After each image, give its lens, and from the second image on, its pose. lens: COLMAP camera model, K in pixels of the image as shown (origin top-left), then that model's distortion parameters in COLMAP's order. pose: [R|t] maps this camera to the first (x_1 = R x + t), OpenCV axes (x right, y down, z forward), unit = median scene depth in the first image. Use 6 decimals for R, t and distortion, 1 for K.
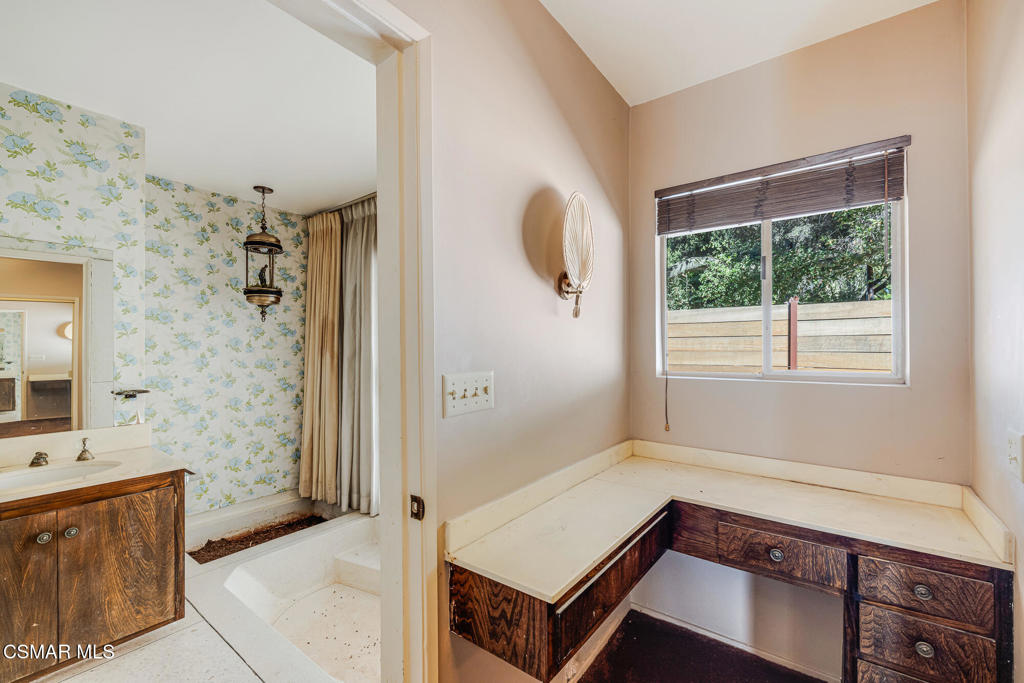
lens RADIAL K [[431.4, 0, 512.6], [0, 431.4, 346.8], [0, 0, 1]] dist [0.002979, -0.000301]
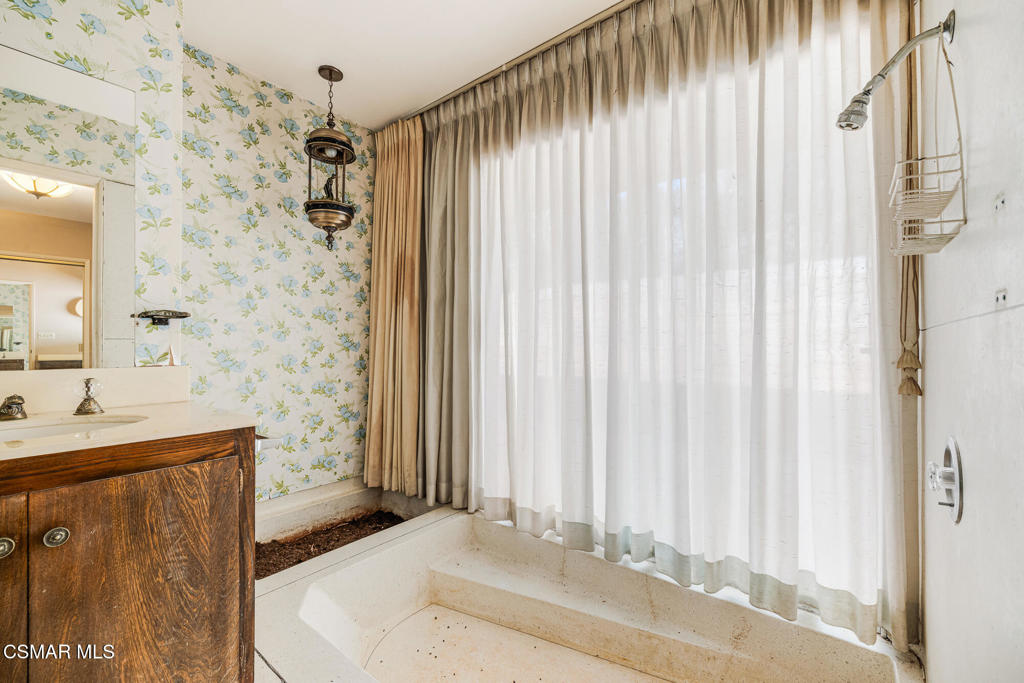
lens RADIAL K [[431.4, 0, 514.0], [0, 431.4, 343.3], [0, 0, 1]] dist [0.002979, -0.000301]
pose [[0.999872, 0.003970, -0.015481, -0.264250], [-0.004029, 0.999985, -0.003791, 0.112047], [0.015466, 0.003853, 0.999873, 0.277637]]
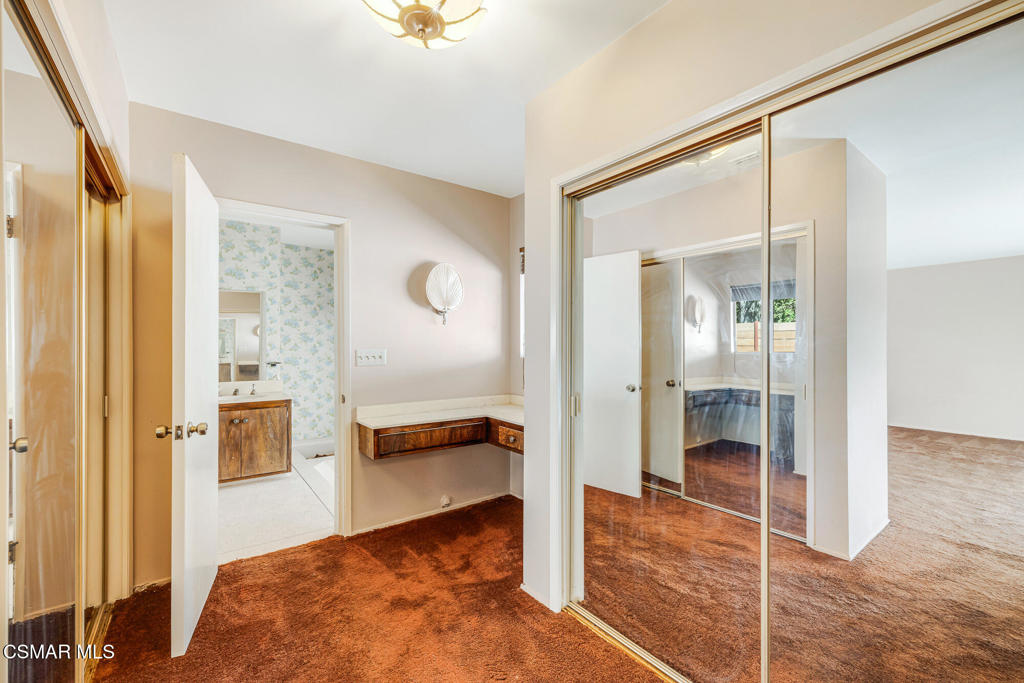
lens RADIAL K [[431.4, 0, 512.7], [0, 431.4, 342.7], [0, 0, 1]] dist [0.002979, -0.000301]
pose [[0.961261, 0.001029, -0.275637, 0.537077], [-0.001549, 0.999997, -0.001671, 0.009931], [0.275634, 0.002033, 0.961260, -0.448896]]
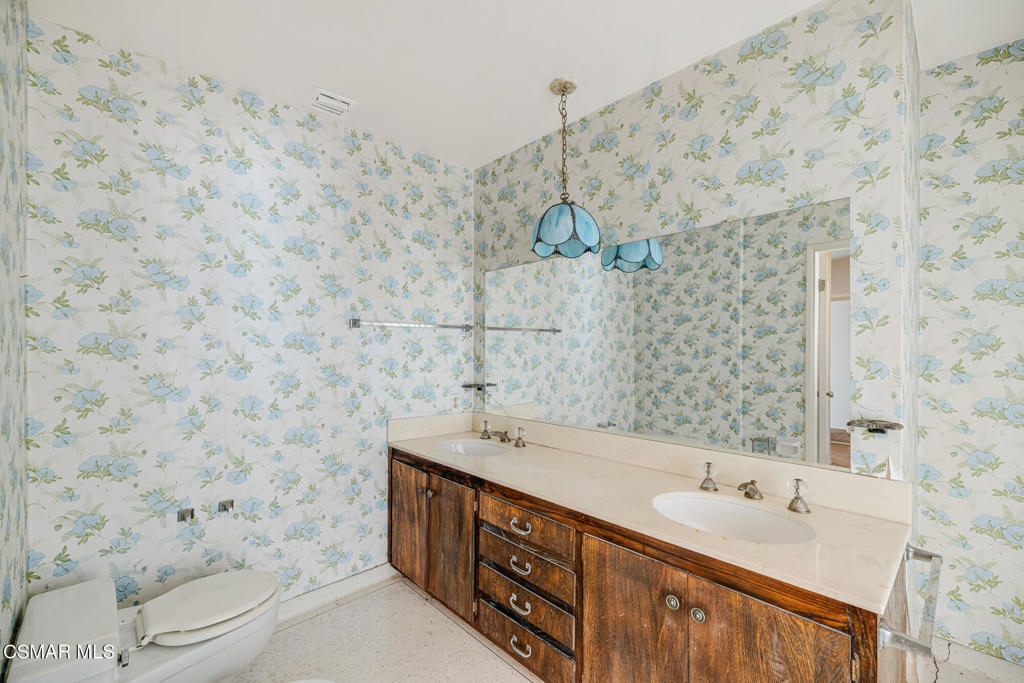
lens RADIAL K [[431.4, 0, 507.4], [0, 431.4, 350.2], [0, 0, 1]] dist [0.002979, -0.000301]
pose [[-0.165171, 0.010265, -0.986212, -0.157068], [0.008894, 0.999921, 0.008918, -0.005247], [0.986225, -0.007298, -0.165249, 0.453786]]
